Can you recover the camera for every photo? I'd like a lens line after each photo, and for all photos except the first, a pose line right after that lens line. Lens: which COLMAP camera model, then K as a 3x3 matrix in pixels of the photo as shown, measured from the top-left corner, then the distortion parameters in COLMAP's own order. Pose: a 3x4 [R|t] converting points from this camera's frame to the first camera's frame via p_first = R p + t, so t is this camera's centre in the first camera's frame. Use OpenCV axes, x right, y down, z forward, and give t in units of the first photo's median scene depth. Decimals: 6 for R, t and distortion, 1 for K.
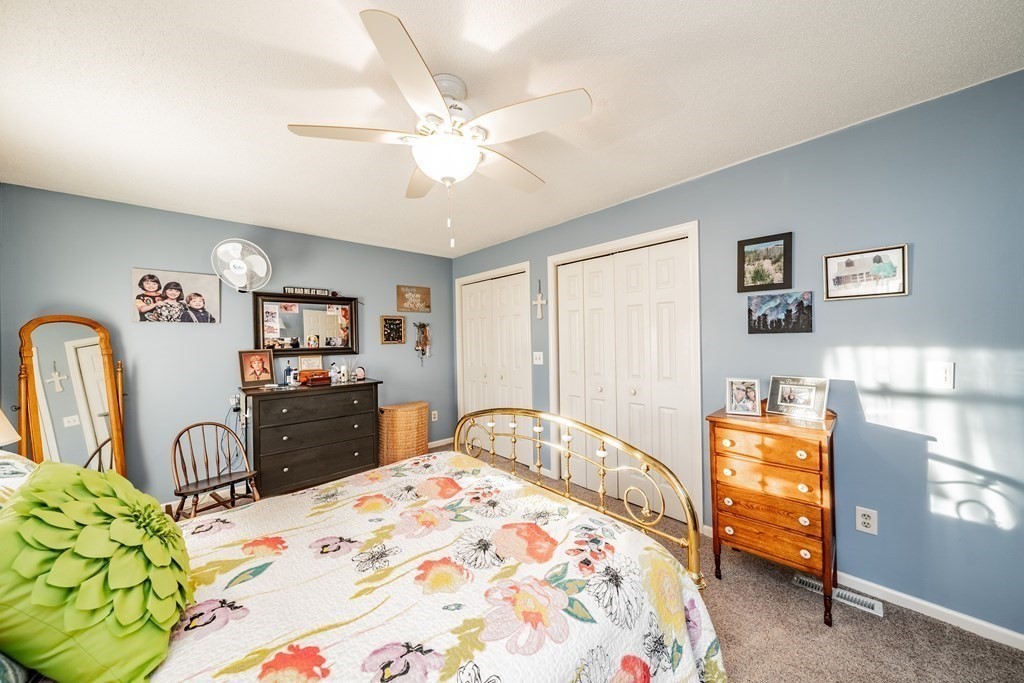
lens RADIAL K [[352.7, 0, 515.7], [0, 352.7, 340.9], [0, 0, 1]] dist [-0.001801, -0.000082]
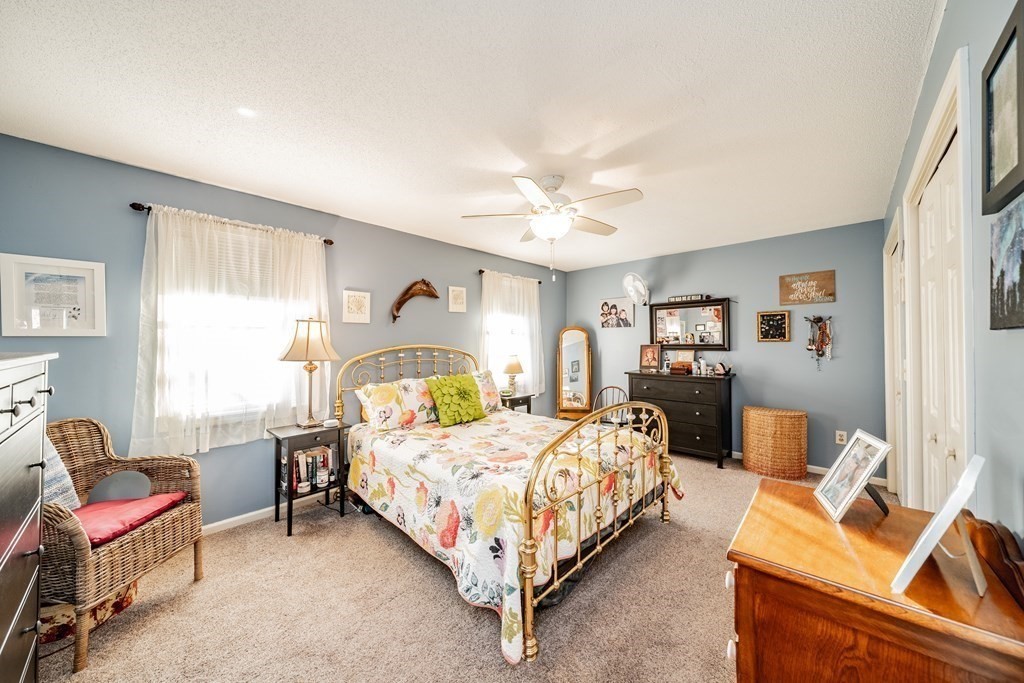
lens RADIAL K [[352.7, 0, 515.7], [0, 352.7, 340.9], [0, 0, 1]] dist [-0.001801, -0.000082]
pose [[0.069249, 0.013233, -0.997512, 0.661236], [0.002203, 0.999908, 0.013418, -0.009594], [0.997597, -0.003127, 0.069213, 0.347442]]
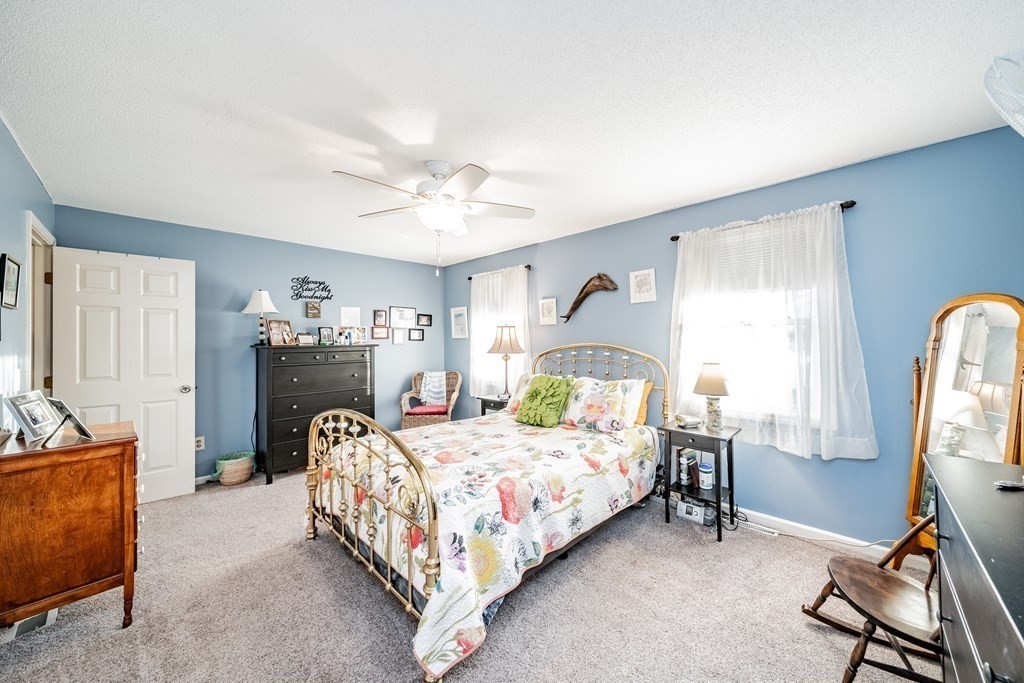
lens RADIAL K [[362.9, 0, 546.5], [0, 362.9, 334.2], [0, 0, 1]] dist [-0.000468, -0.000032]
pose [[-0.994199, 0.033086, -0.102340, -0.106984], [0.033573, 0.999432, -0.003040, -0.012173], [0.102181, -0.006458, -0.994745, 1.088021]]
